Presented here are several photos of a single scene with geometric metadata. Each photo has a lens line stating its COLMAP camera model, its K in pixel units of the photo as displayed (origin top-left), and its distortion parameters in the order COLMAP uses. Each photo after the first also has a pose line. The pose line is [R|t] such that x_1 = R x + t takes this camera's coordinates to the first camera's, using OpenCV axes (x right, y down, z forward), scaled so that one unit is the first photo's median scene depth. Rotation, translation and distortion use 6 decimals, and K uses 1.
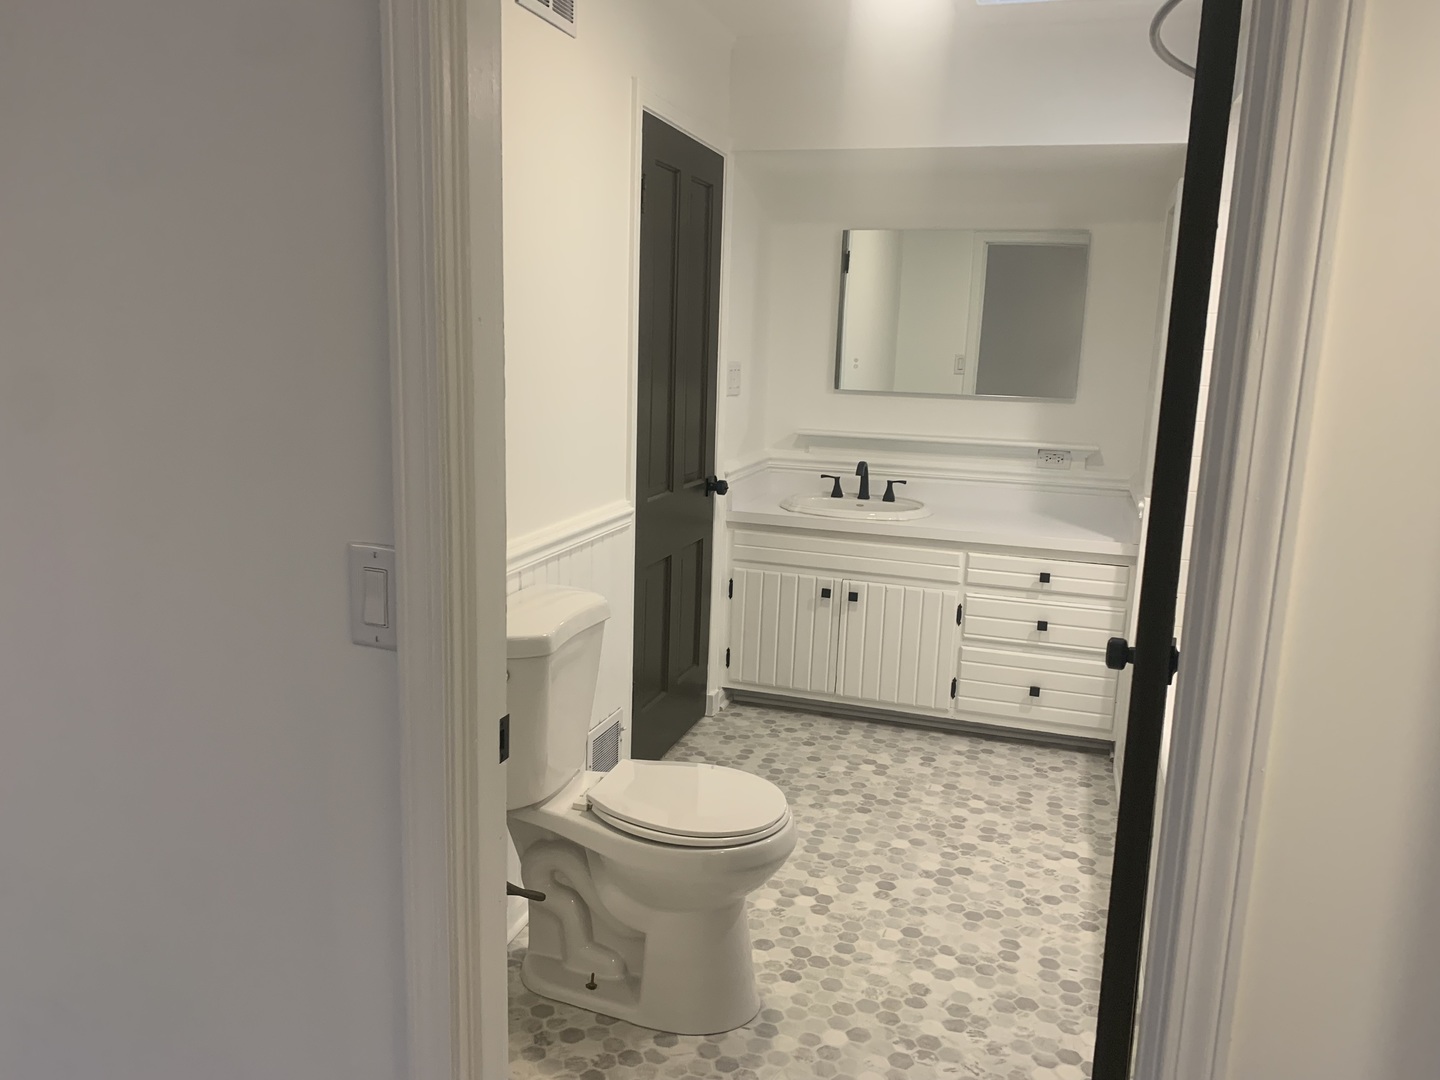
lens RADIAL K [[1114.2, 0, 720.0], [0, 1114.2, 540.0], [0, 0, 1]] dist [0.138068, -0.301920]
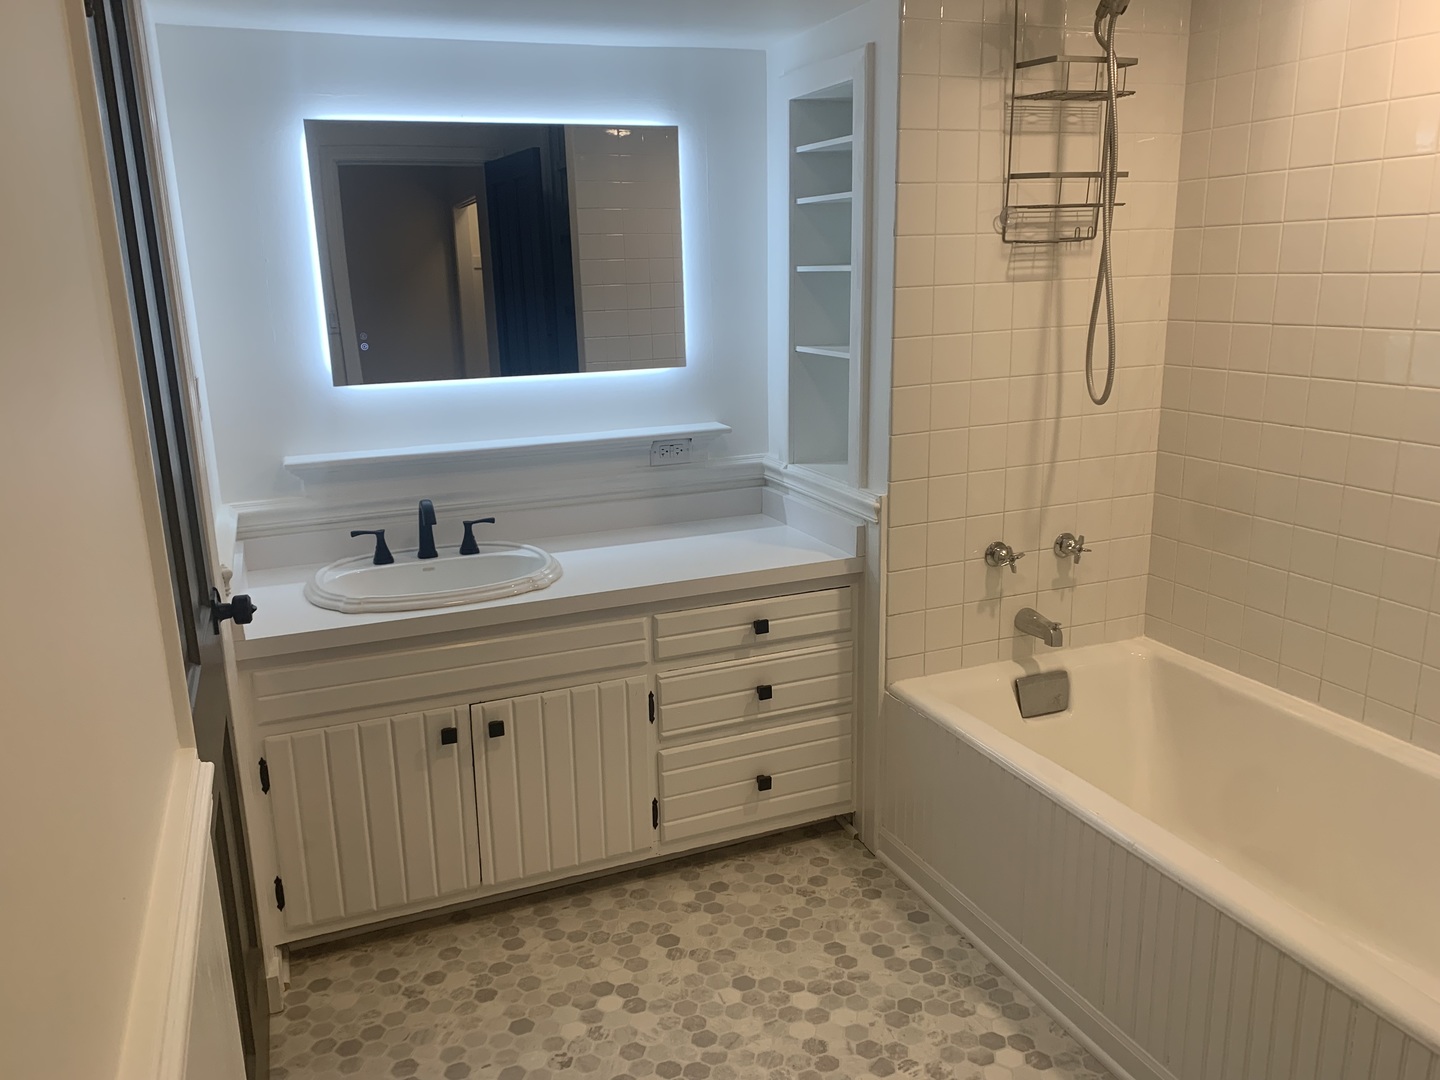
lens RADIAL K [[1114.2, 0, 720.0], [0, 1114.2, 540.0], [0, 0, 1]] dist [0.138068, -0.301920]
pose [[0.770995, -0.203704, 0.603384, -0.135749], [0.170015, 0.978913, 0.113242, -0.099106], [-0.613728, 0.015275, 0.789370, 0.446995]]
